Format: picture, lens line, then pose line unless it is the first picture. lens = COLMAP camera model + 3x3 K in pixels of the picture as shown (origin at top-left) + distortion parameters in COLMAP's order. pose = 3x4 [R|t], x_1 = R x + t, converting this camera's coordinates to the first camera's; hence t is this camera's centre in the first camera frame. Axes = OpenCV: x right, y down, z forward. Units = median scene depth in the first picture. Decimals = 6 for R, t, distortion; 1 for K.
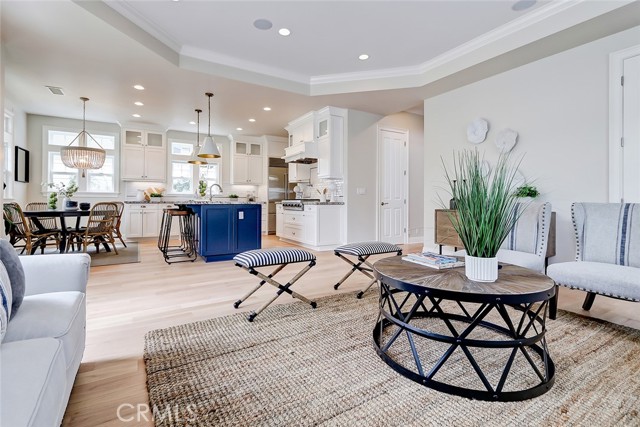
lens RADIAL K [[296.0, 0, 308.5], [0, 296.0, 205.5], [0, 0, 1]] dist [-0.000666, -0.001310]
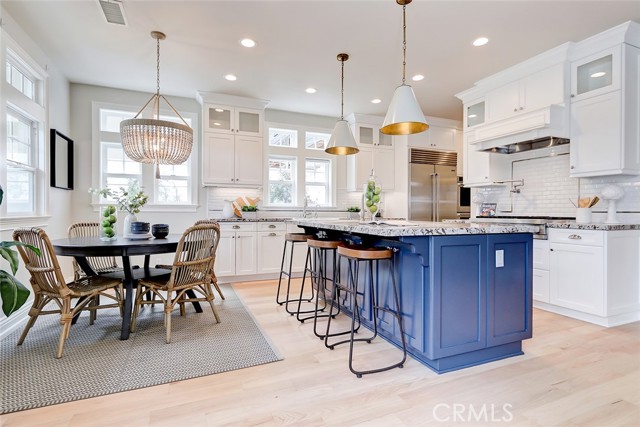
lens RADIAL K [[323.7, 0, 308.5], [0, 323.7, 219.1], [0, 0, 1]] dist [0.014832, -0.002708]
pose [[0.988247, 0.004341, -0.152803, -0.325722], [-0.002832, 0.999945, 0.010088, -0.022111], [0.152839, -0.009536, 0.988205, 0.369423]]
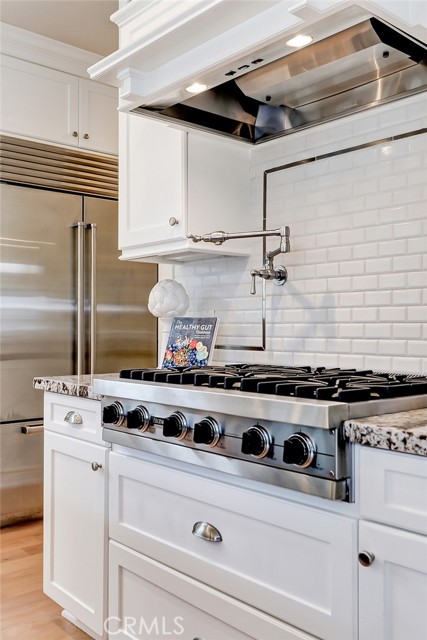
lens RADIAL K [[620.7, 0, 210.5], [0, 620.7, 322.2], [0, 0, 1]] dist [0.078038, 0.000000]
pose [[0.984649, 0.004463, 0.174491, -0.099605], [-0.000883, 0.999788, -0.020586, -0.040093], [-0.174546, 0.020116, 0.984443, 0.764414]]
